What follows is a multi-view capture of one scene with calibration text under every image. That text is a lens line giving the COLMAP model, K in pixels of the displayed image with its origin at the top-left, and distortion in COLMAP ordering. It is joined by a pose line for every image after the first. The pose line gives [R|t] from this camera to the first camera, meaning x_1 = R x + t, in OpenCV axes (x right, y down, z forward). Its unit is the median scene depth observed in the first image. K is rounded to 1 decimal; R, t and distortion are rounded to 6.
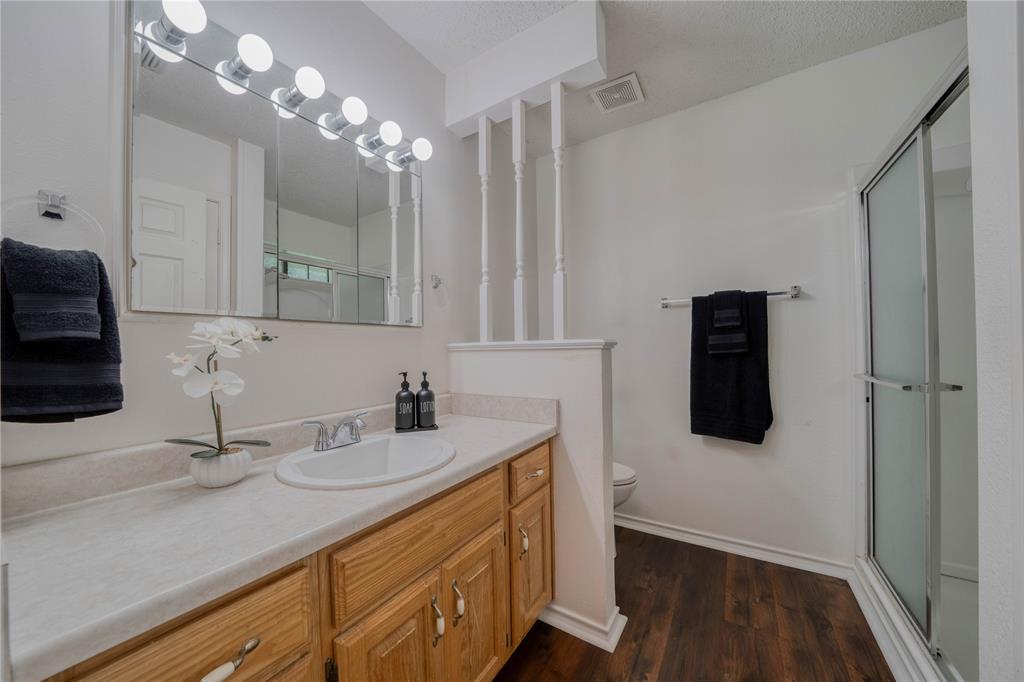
lens RADIAL K [[366.5, 0, 512.0], [0, 366.5, 344.4], [0, 0, 1]] dist [-0.014270, 0.002662]
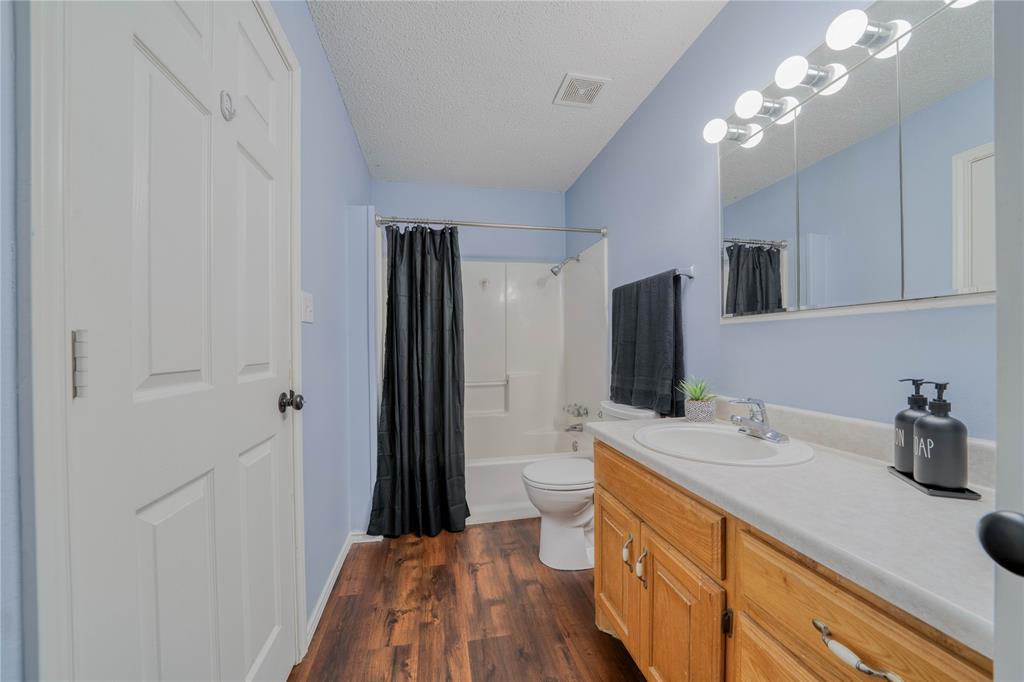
lens RADIAL K [[366.5, 0, 502.4], [0, 366.5, 350.2], [0, 0, 1]] dist [-0.014270, 0.002662]
pose [[-0.708399, 0.019033, -0.705556, 0.816690], [0.007077, 0.999778, 0.019865, 0.022807], [0.705777, 0.009079, -0.708376, 1.362005]]
